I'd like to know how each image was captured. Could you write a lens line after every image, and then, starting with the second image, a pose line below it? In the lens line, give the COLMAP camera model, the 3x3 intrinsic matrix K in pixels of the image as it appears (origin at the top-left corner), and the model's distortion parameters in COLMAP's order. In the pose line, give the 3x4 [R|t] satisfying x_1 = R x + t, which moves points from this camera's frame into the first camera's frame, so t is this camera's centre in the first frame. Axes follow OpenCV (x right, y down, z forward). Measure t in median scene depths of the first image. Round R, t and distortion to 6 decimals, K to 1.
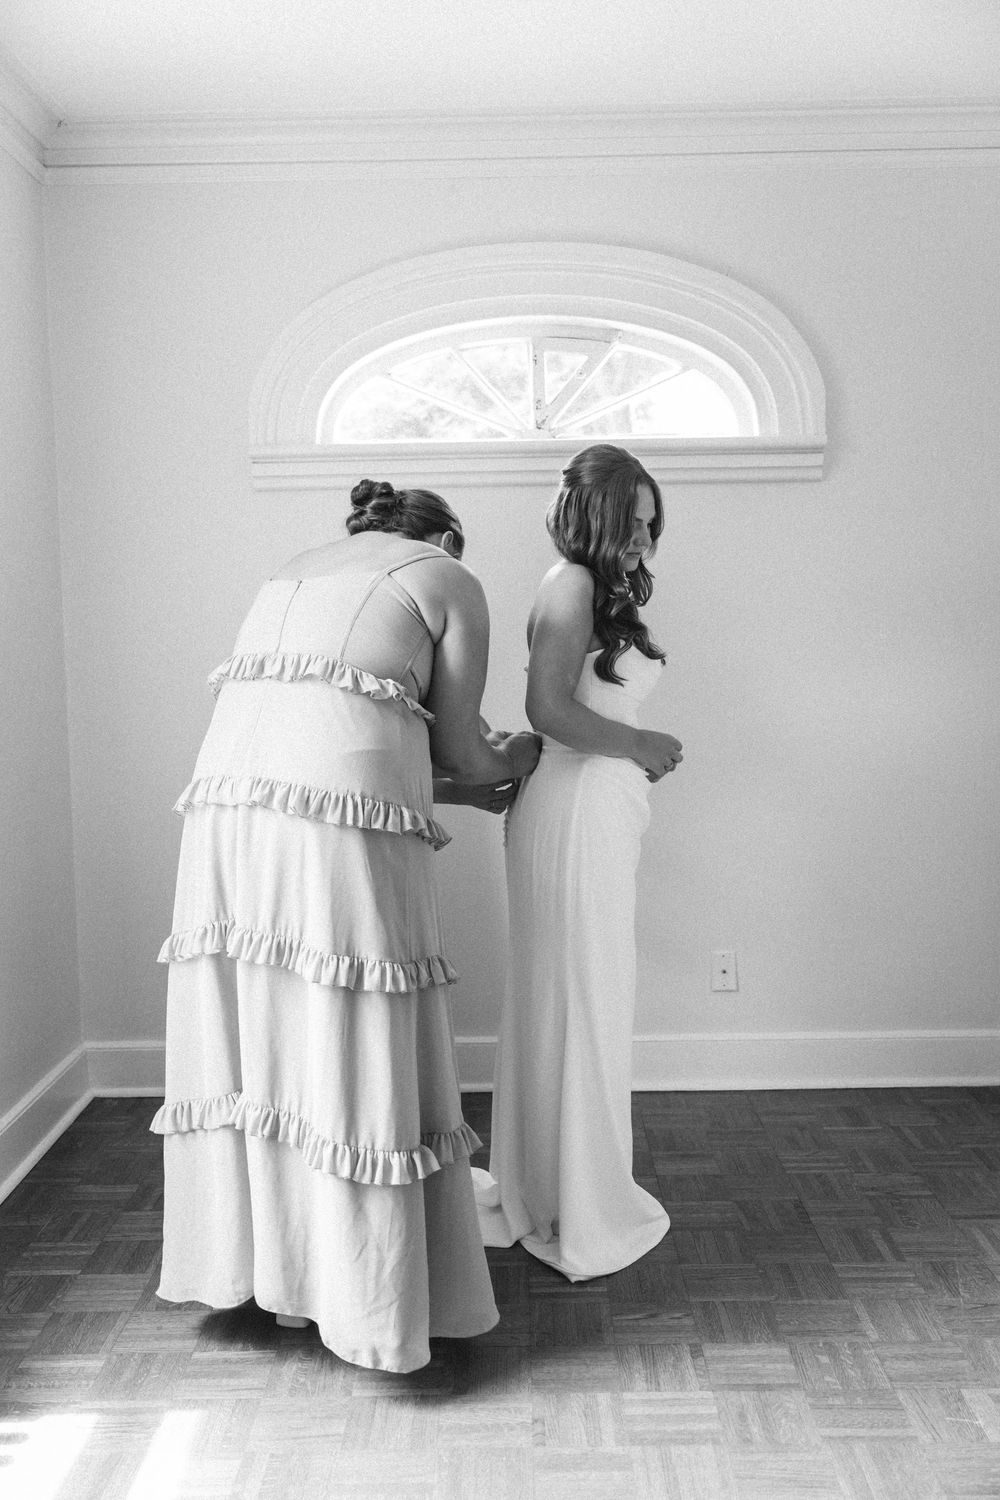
lens RADIAL K [[1354.1, 0, 489.4], [0, 1354.1, 752.8], [0, 0, 1]] dist [-0.028907, 0.020682]
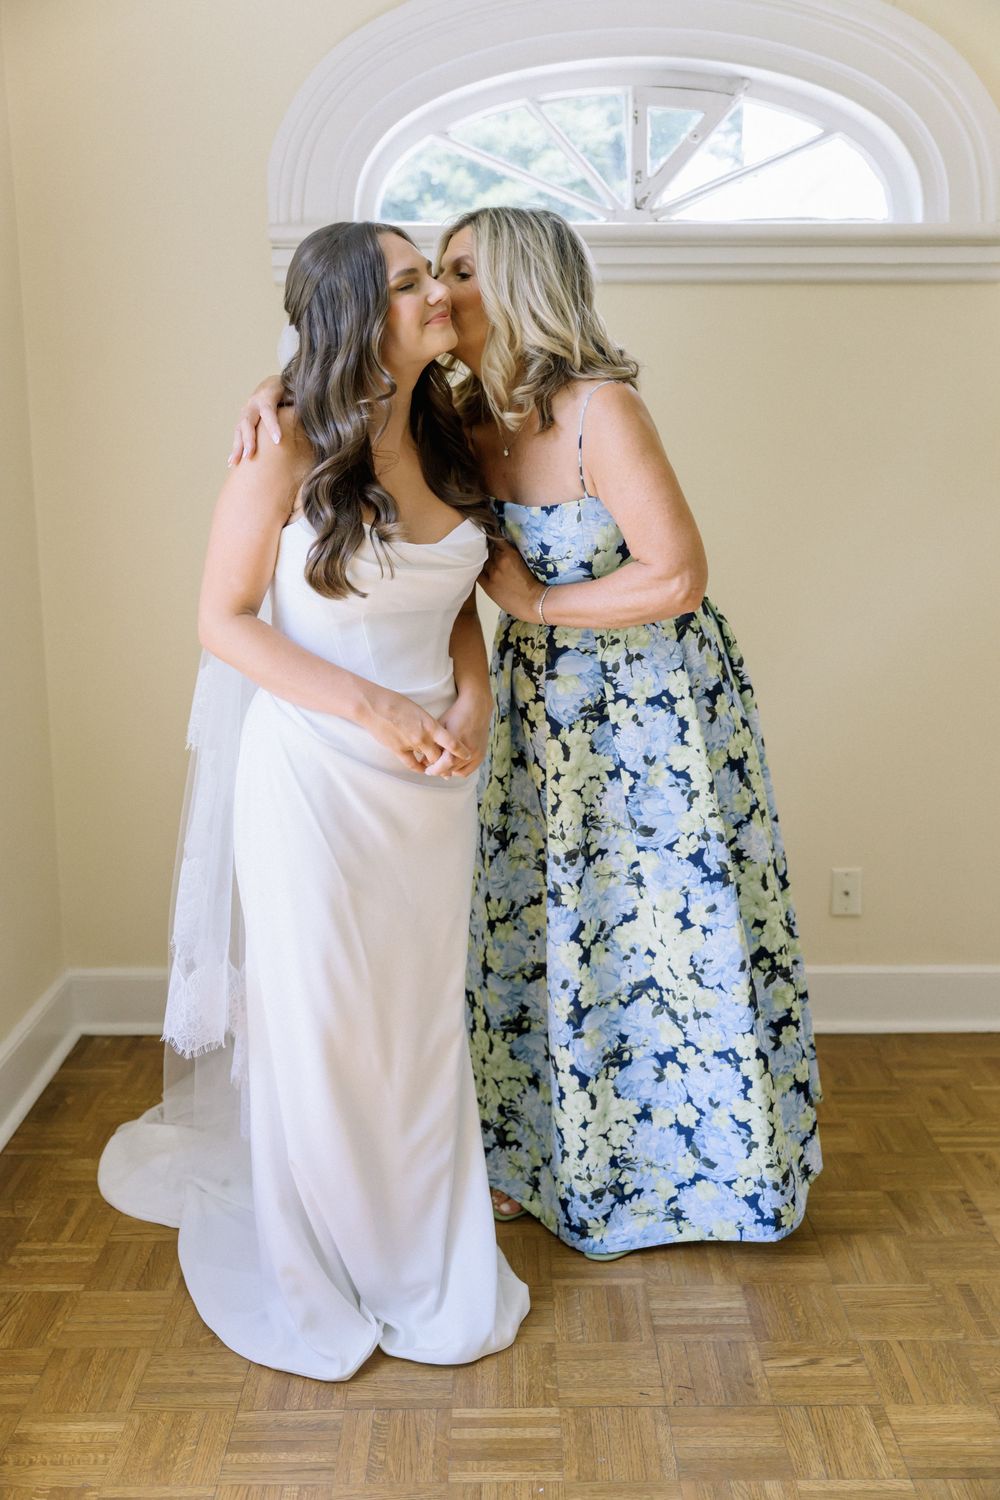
lens RADIAL K [[1482.5, 0, 509.7], [0, 1482.5, 754.7], [0, 0, 1]] dist [-0.016400, 0.000000]
pose [[0.999756, 0.008641, 0.020326, -0.055490], [-0.010919, 0.993329, 0.114798, -0.025571], [-0.019199, -0.114992, 0.993181, 0.124381]]
